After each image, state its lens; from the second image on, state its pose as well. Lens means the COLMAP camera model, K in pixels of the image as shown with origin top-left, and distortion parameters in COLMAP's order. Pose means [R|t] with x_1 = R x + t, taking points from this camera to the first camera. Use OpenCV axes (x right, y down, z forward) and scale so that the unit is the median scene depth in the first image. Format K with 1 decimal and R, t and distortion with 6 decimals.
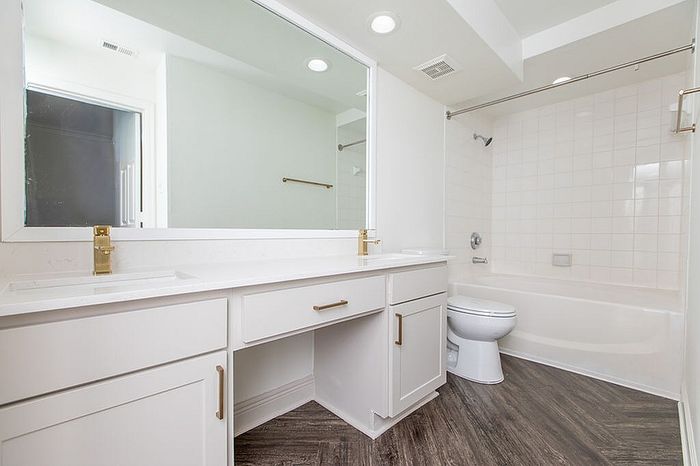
lens RADIAL K [[316.2, 0, 351.9], [0, 316.2, 234.2], [0, 0, 1]] dist [0.004528, 0.000559]
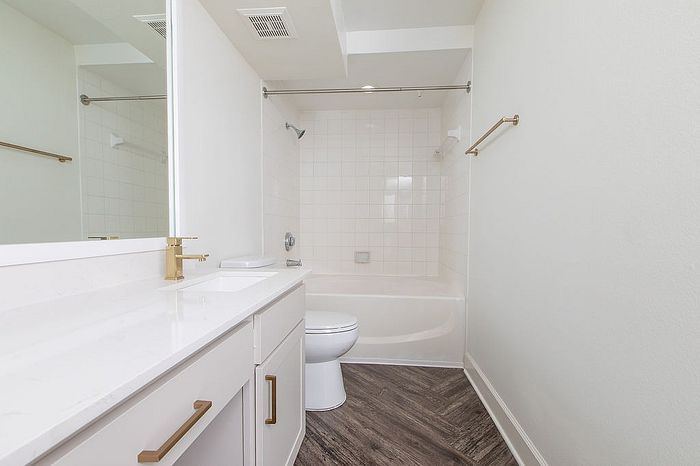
lens RADIAL K [[316.2, 0, 352.1], [0, 316.2, 235.7], [0, 0, 1]] dist [0.004528, 0.000559]
pose [[0.756277, -0.021868, 0.653886, -0.094789], [0.003080, 0.999549, 0.029865, -0.033540], [-0.654244, -0.020573, 0.756004, 0.286319]]
